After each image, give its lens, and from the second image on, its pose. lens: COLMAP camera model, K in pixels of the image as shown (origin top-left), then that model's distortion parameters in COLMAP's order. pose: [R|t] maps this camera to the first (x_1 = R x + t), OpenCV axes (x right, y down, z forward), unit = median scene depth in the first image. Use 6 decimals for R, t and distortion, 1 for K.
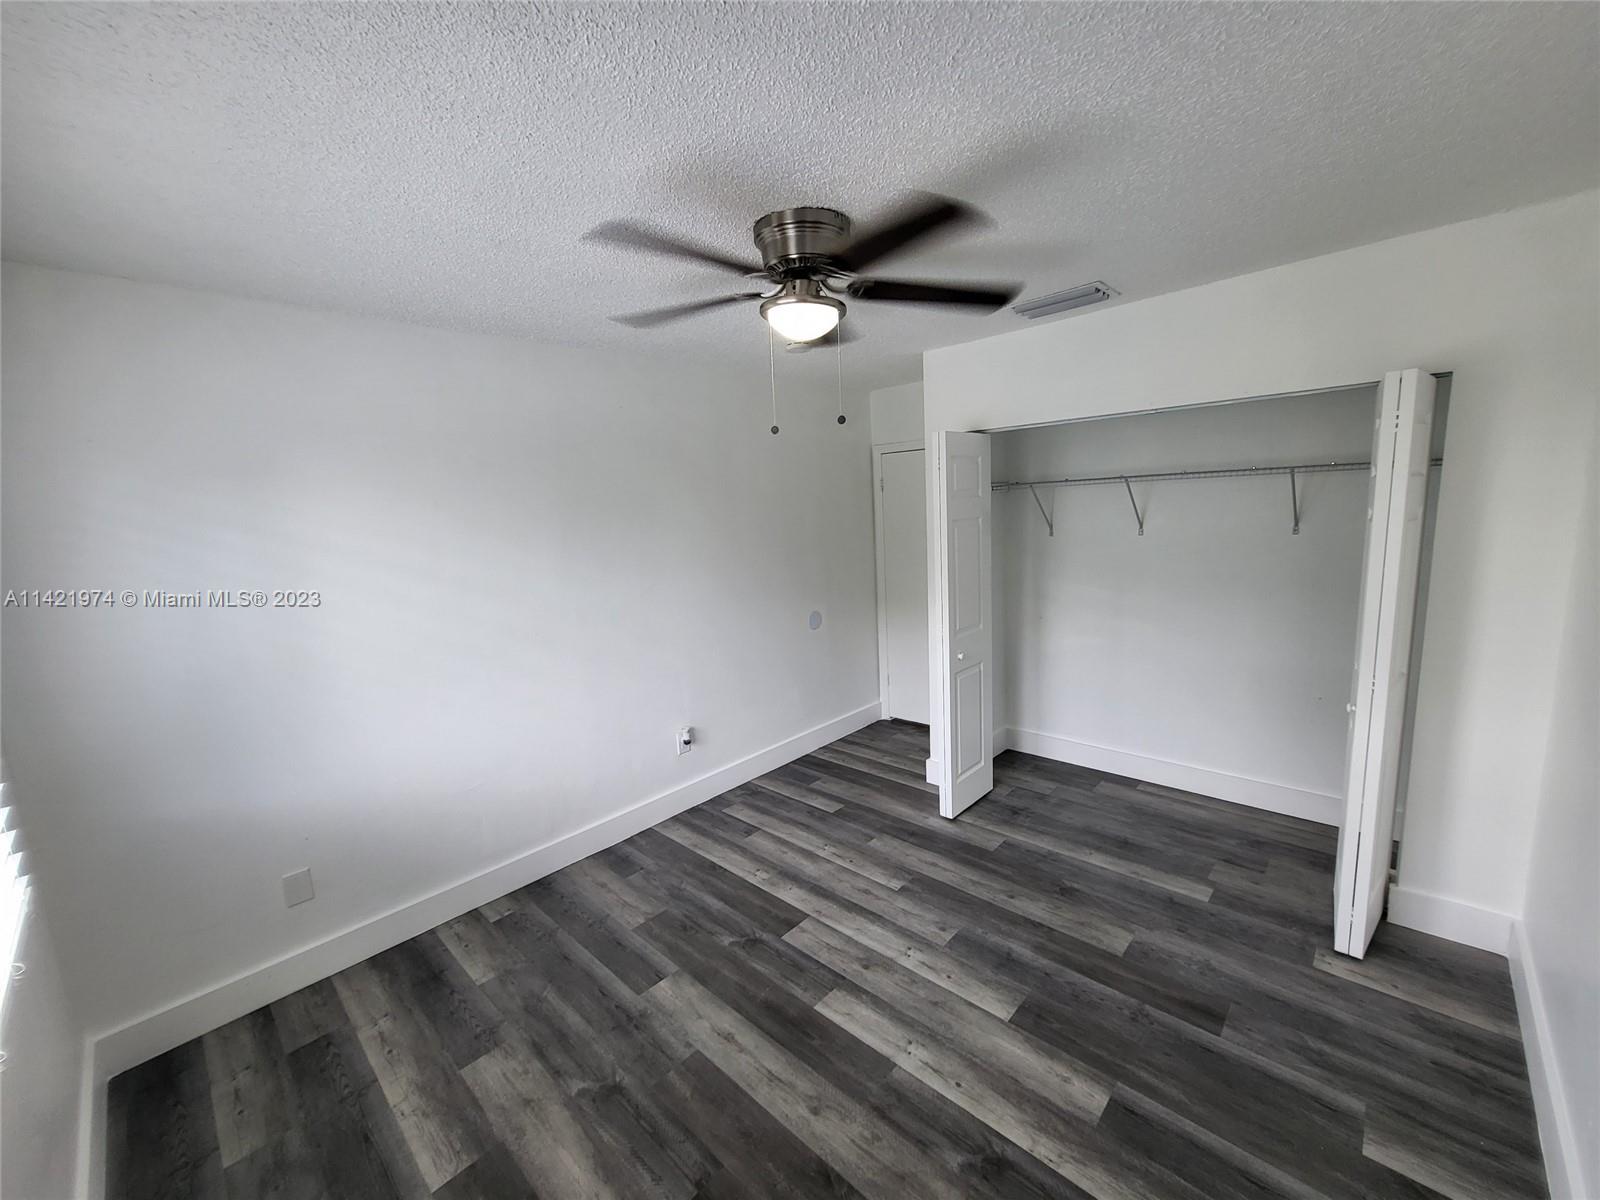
lens RADIAL K [[626.7, 0, 804.2], [0, 626.7, 602.4], [0, 0, 1]] dist [-0.000894, -0.000365]
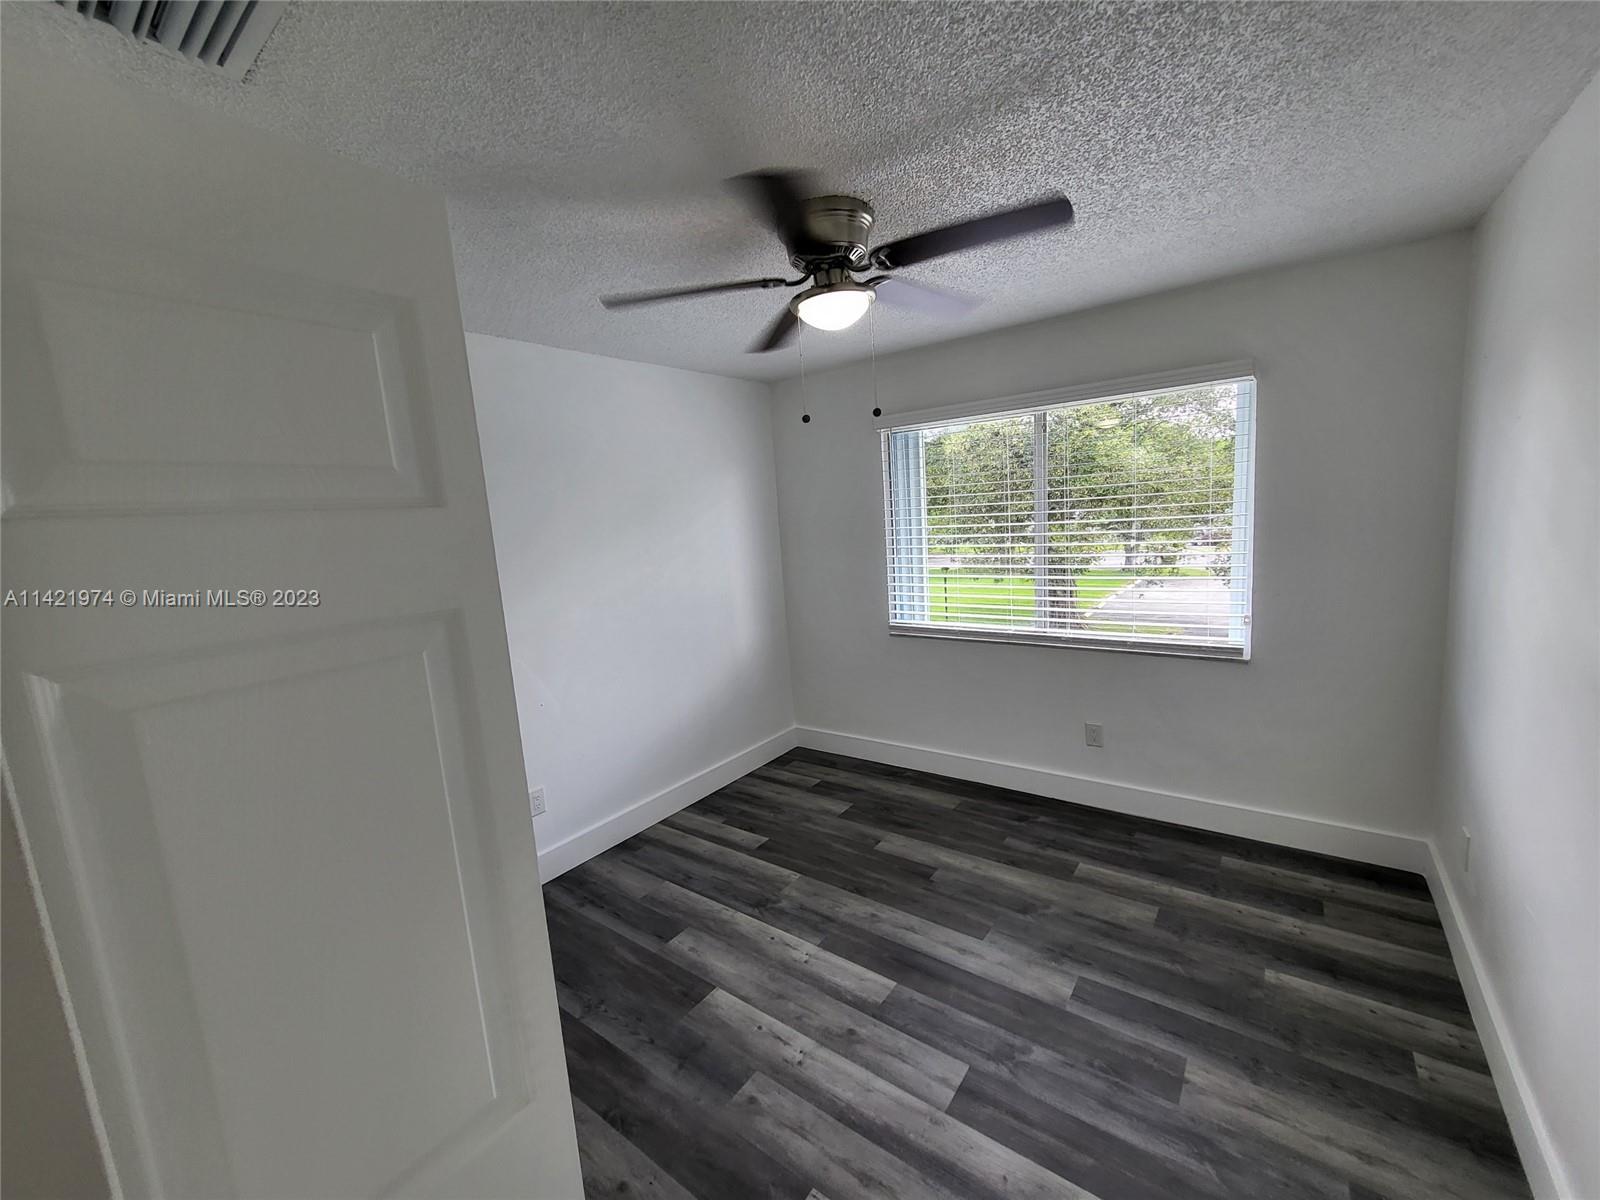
lens RADIAL K [[637.6, 0, 803.8], [0, 637.6, 603.7], [0, 0, 1]] dist [-0.001060, -0.000251]
pose [[-0.986222, 0.137114, -0.092554, 0.165322], [0.103590, 0.948074, 0.300709, -0.255046], [0.128980, 0.286978, -0.949214, 1.673975]]
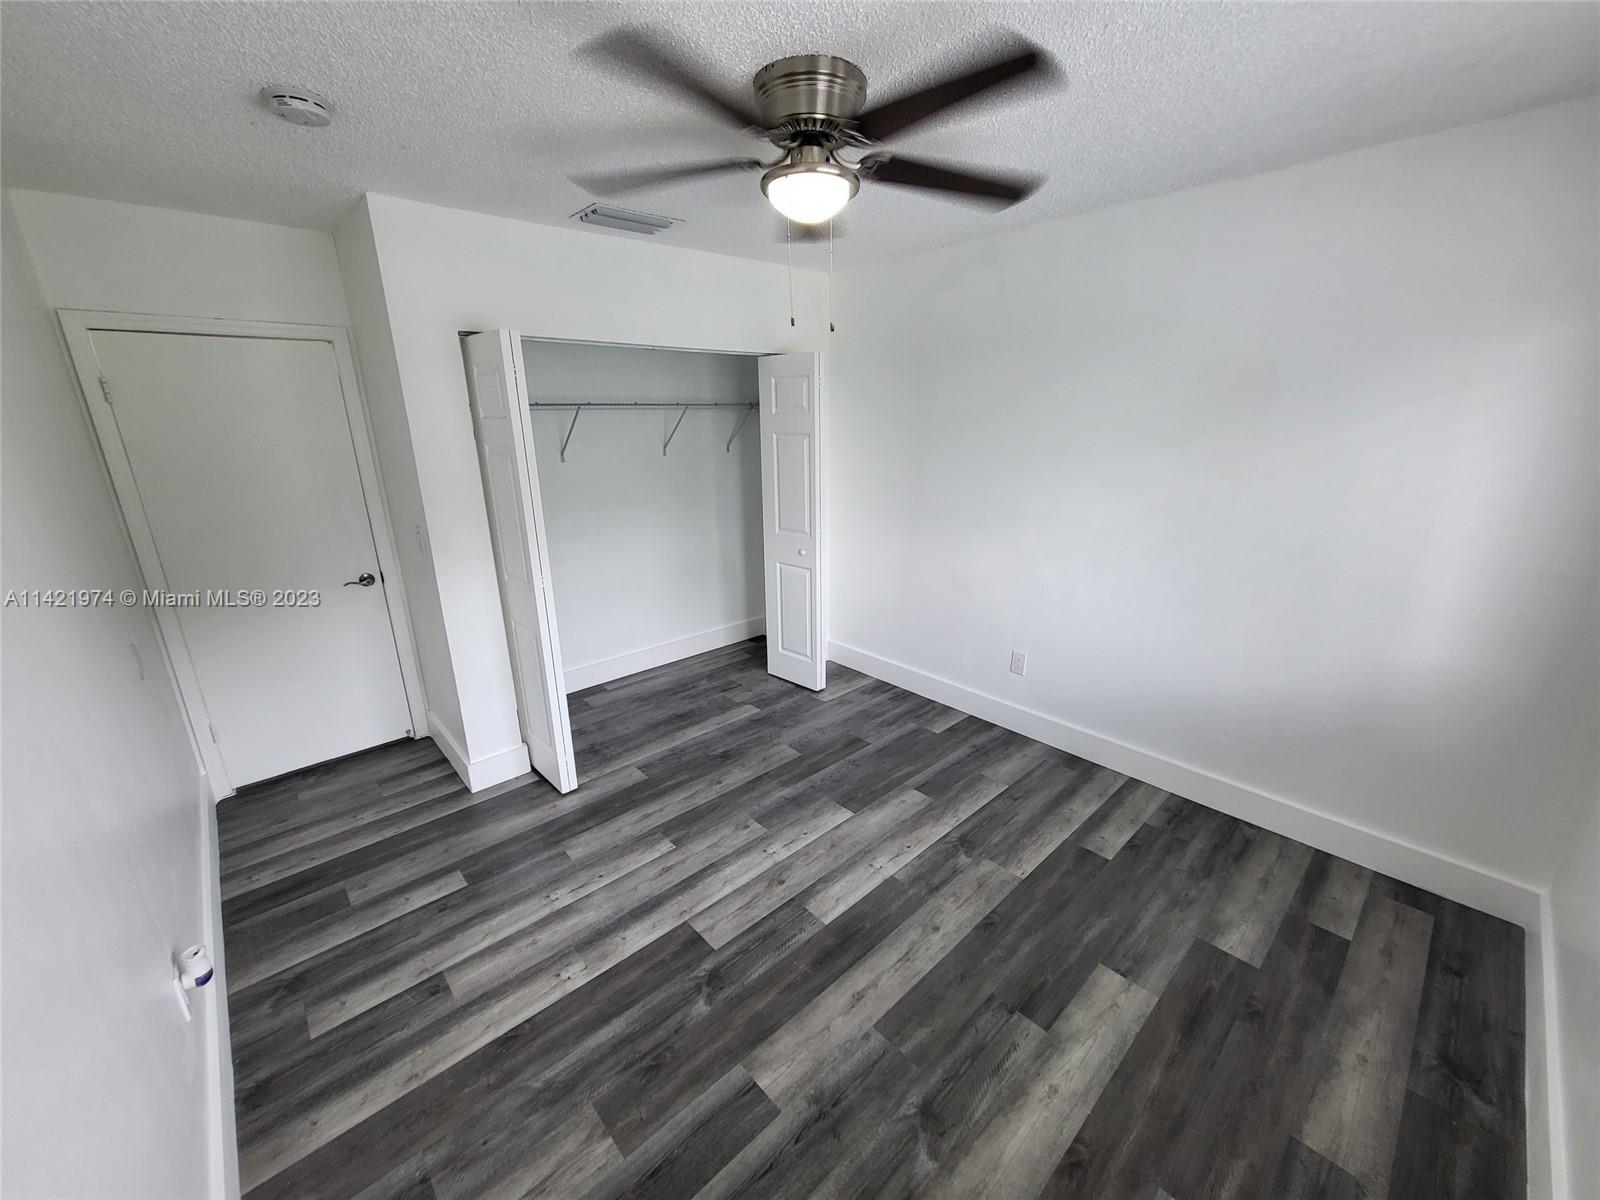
lens RADIAL K [[637.6, 0, 803.8], [0, 637.6, 603.7], [0, 0, 1]] dist [-0.001060, -0.000251]
pose [[0.073366, -0.240710, 0.967820, -0.802390], [0.162762, 0.960315, 0.226505, -0.084784], [-0.983934, 0.140906, 0.109633, 0.792819]]
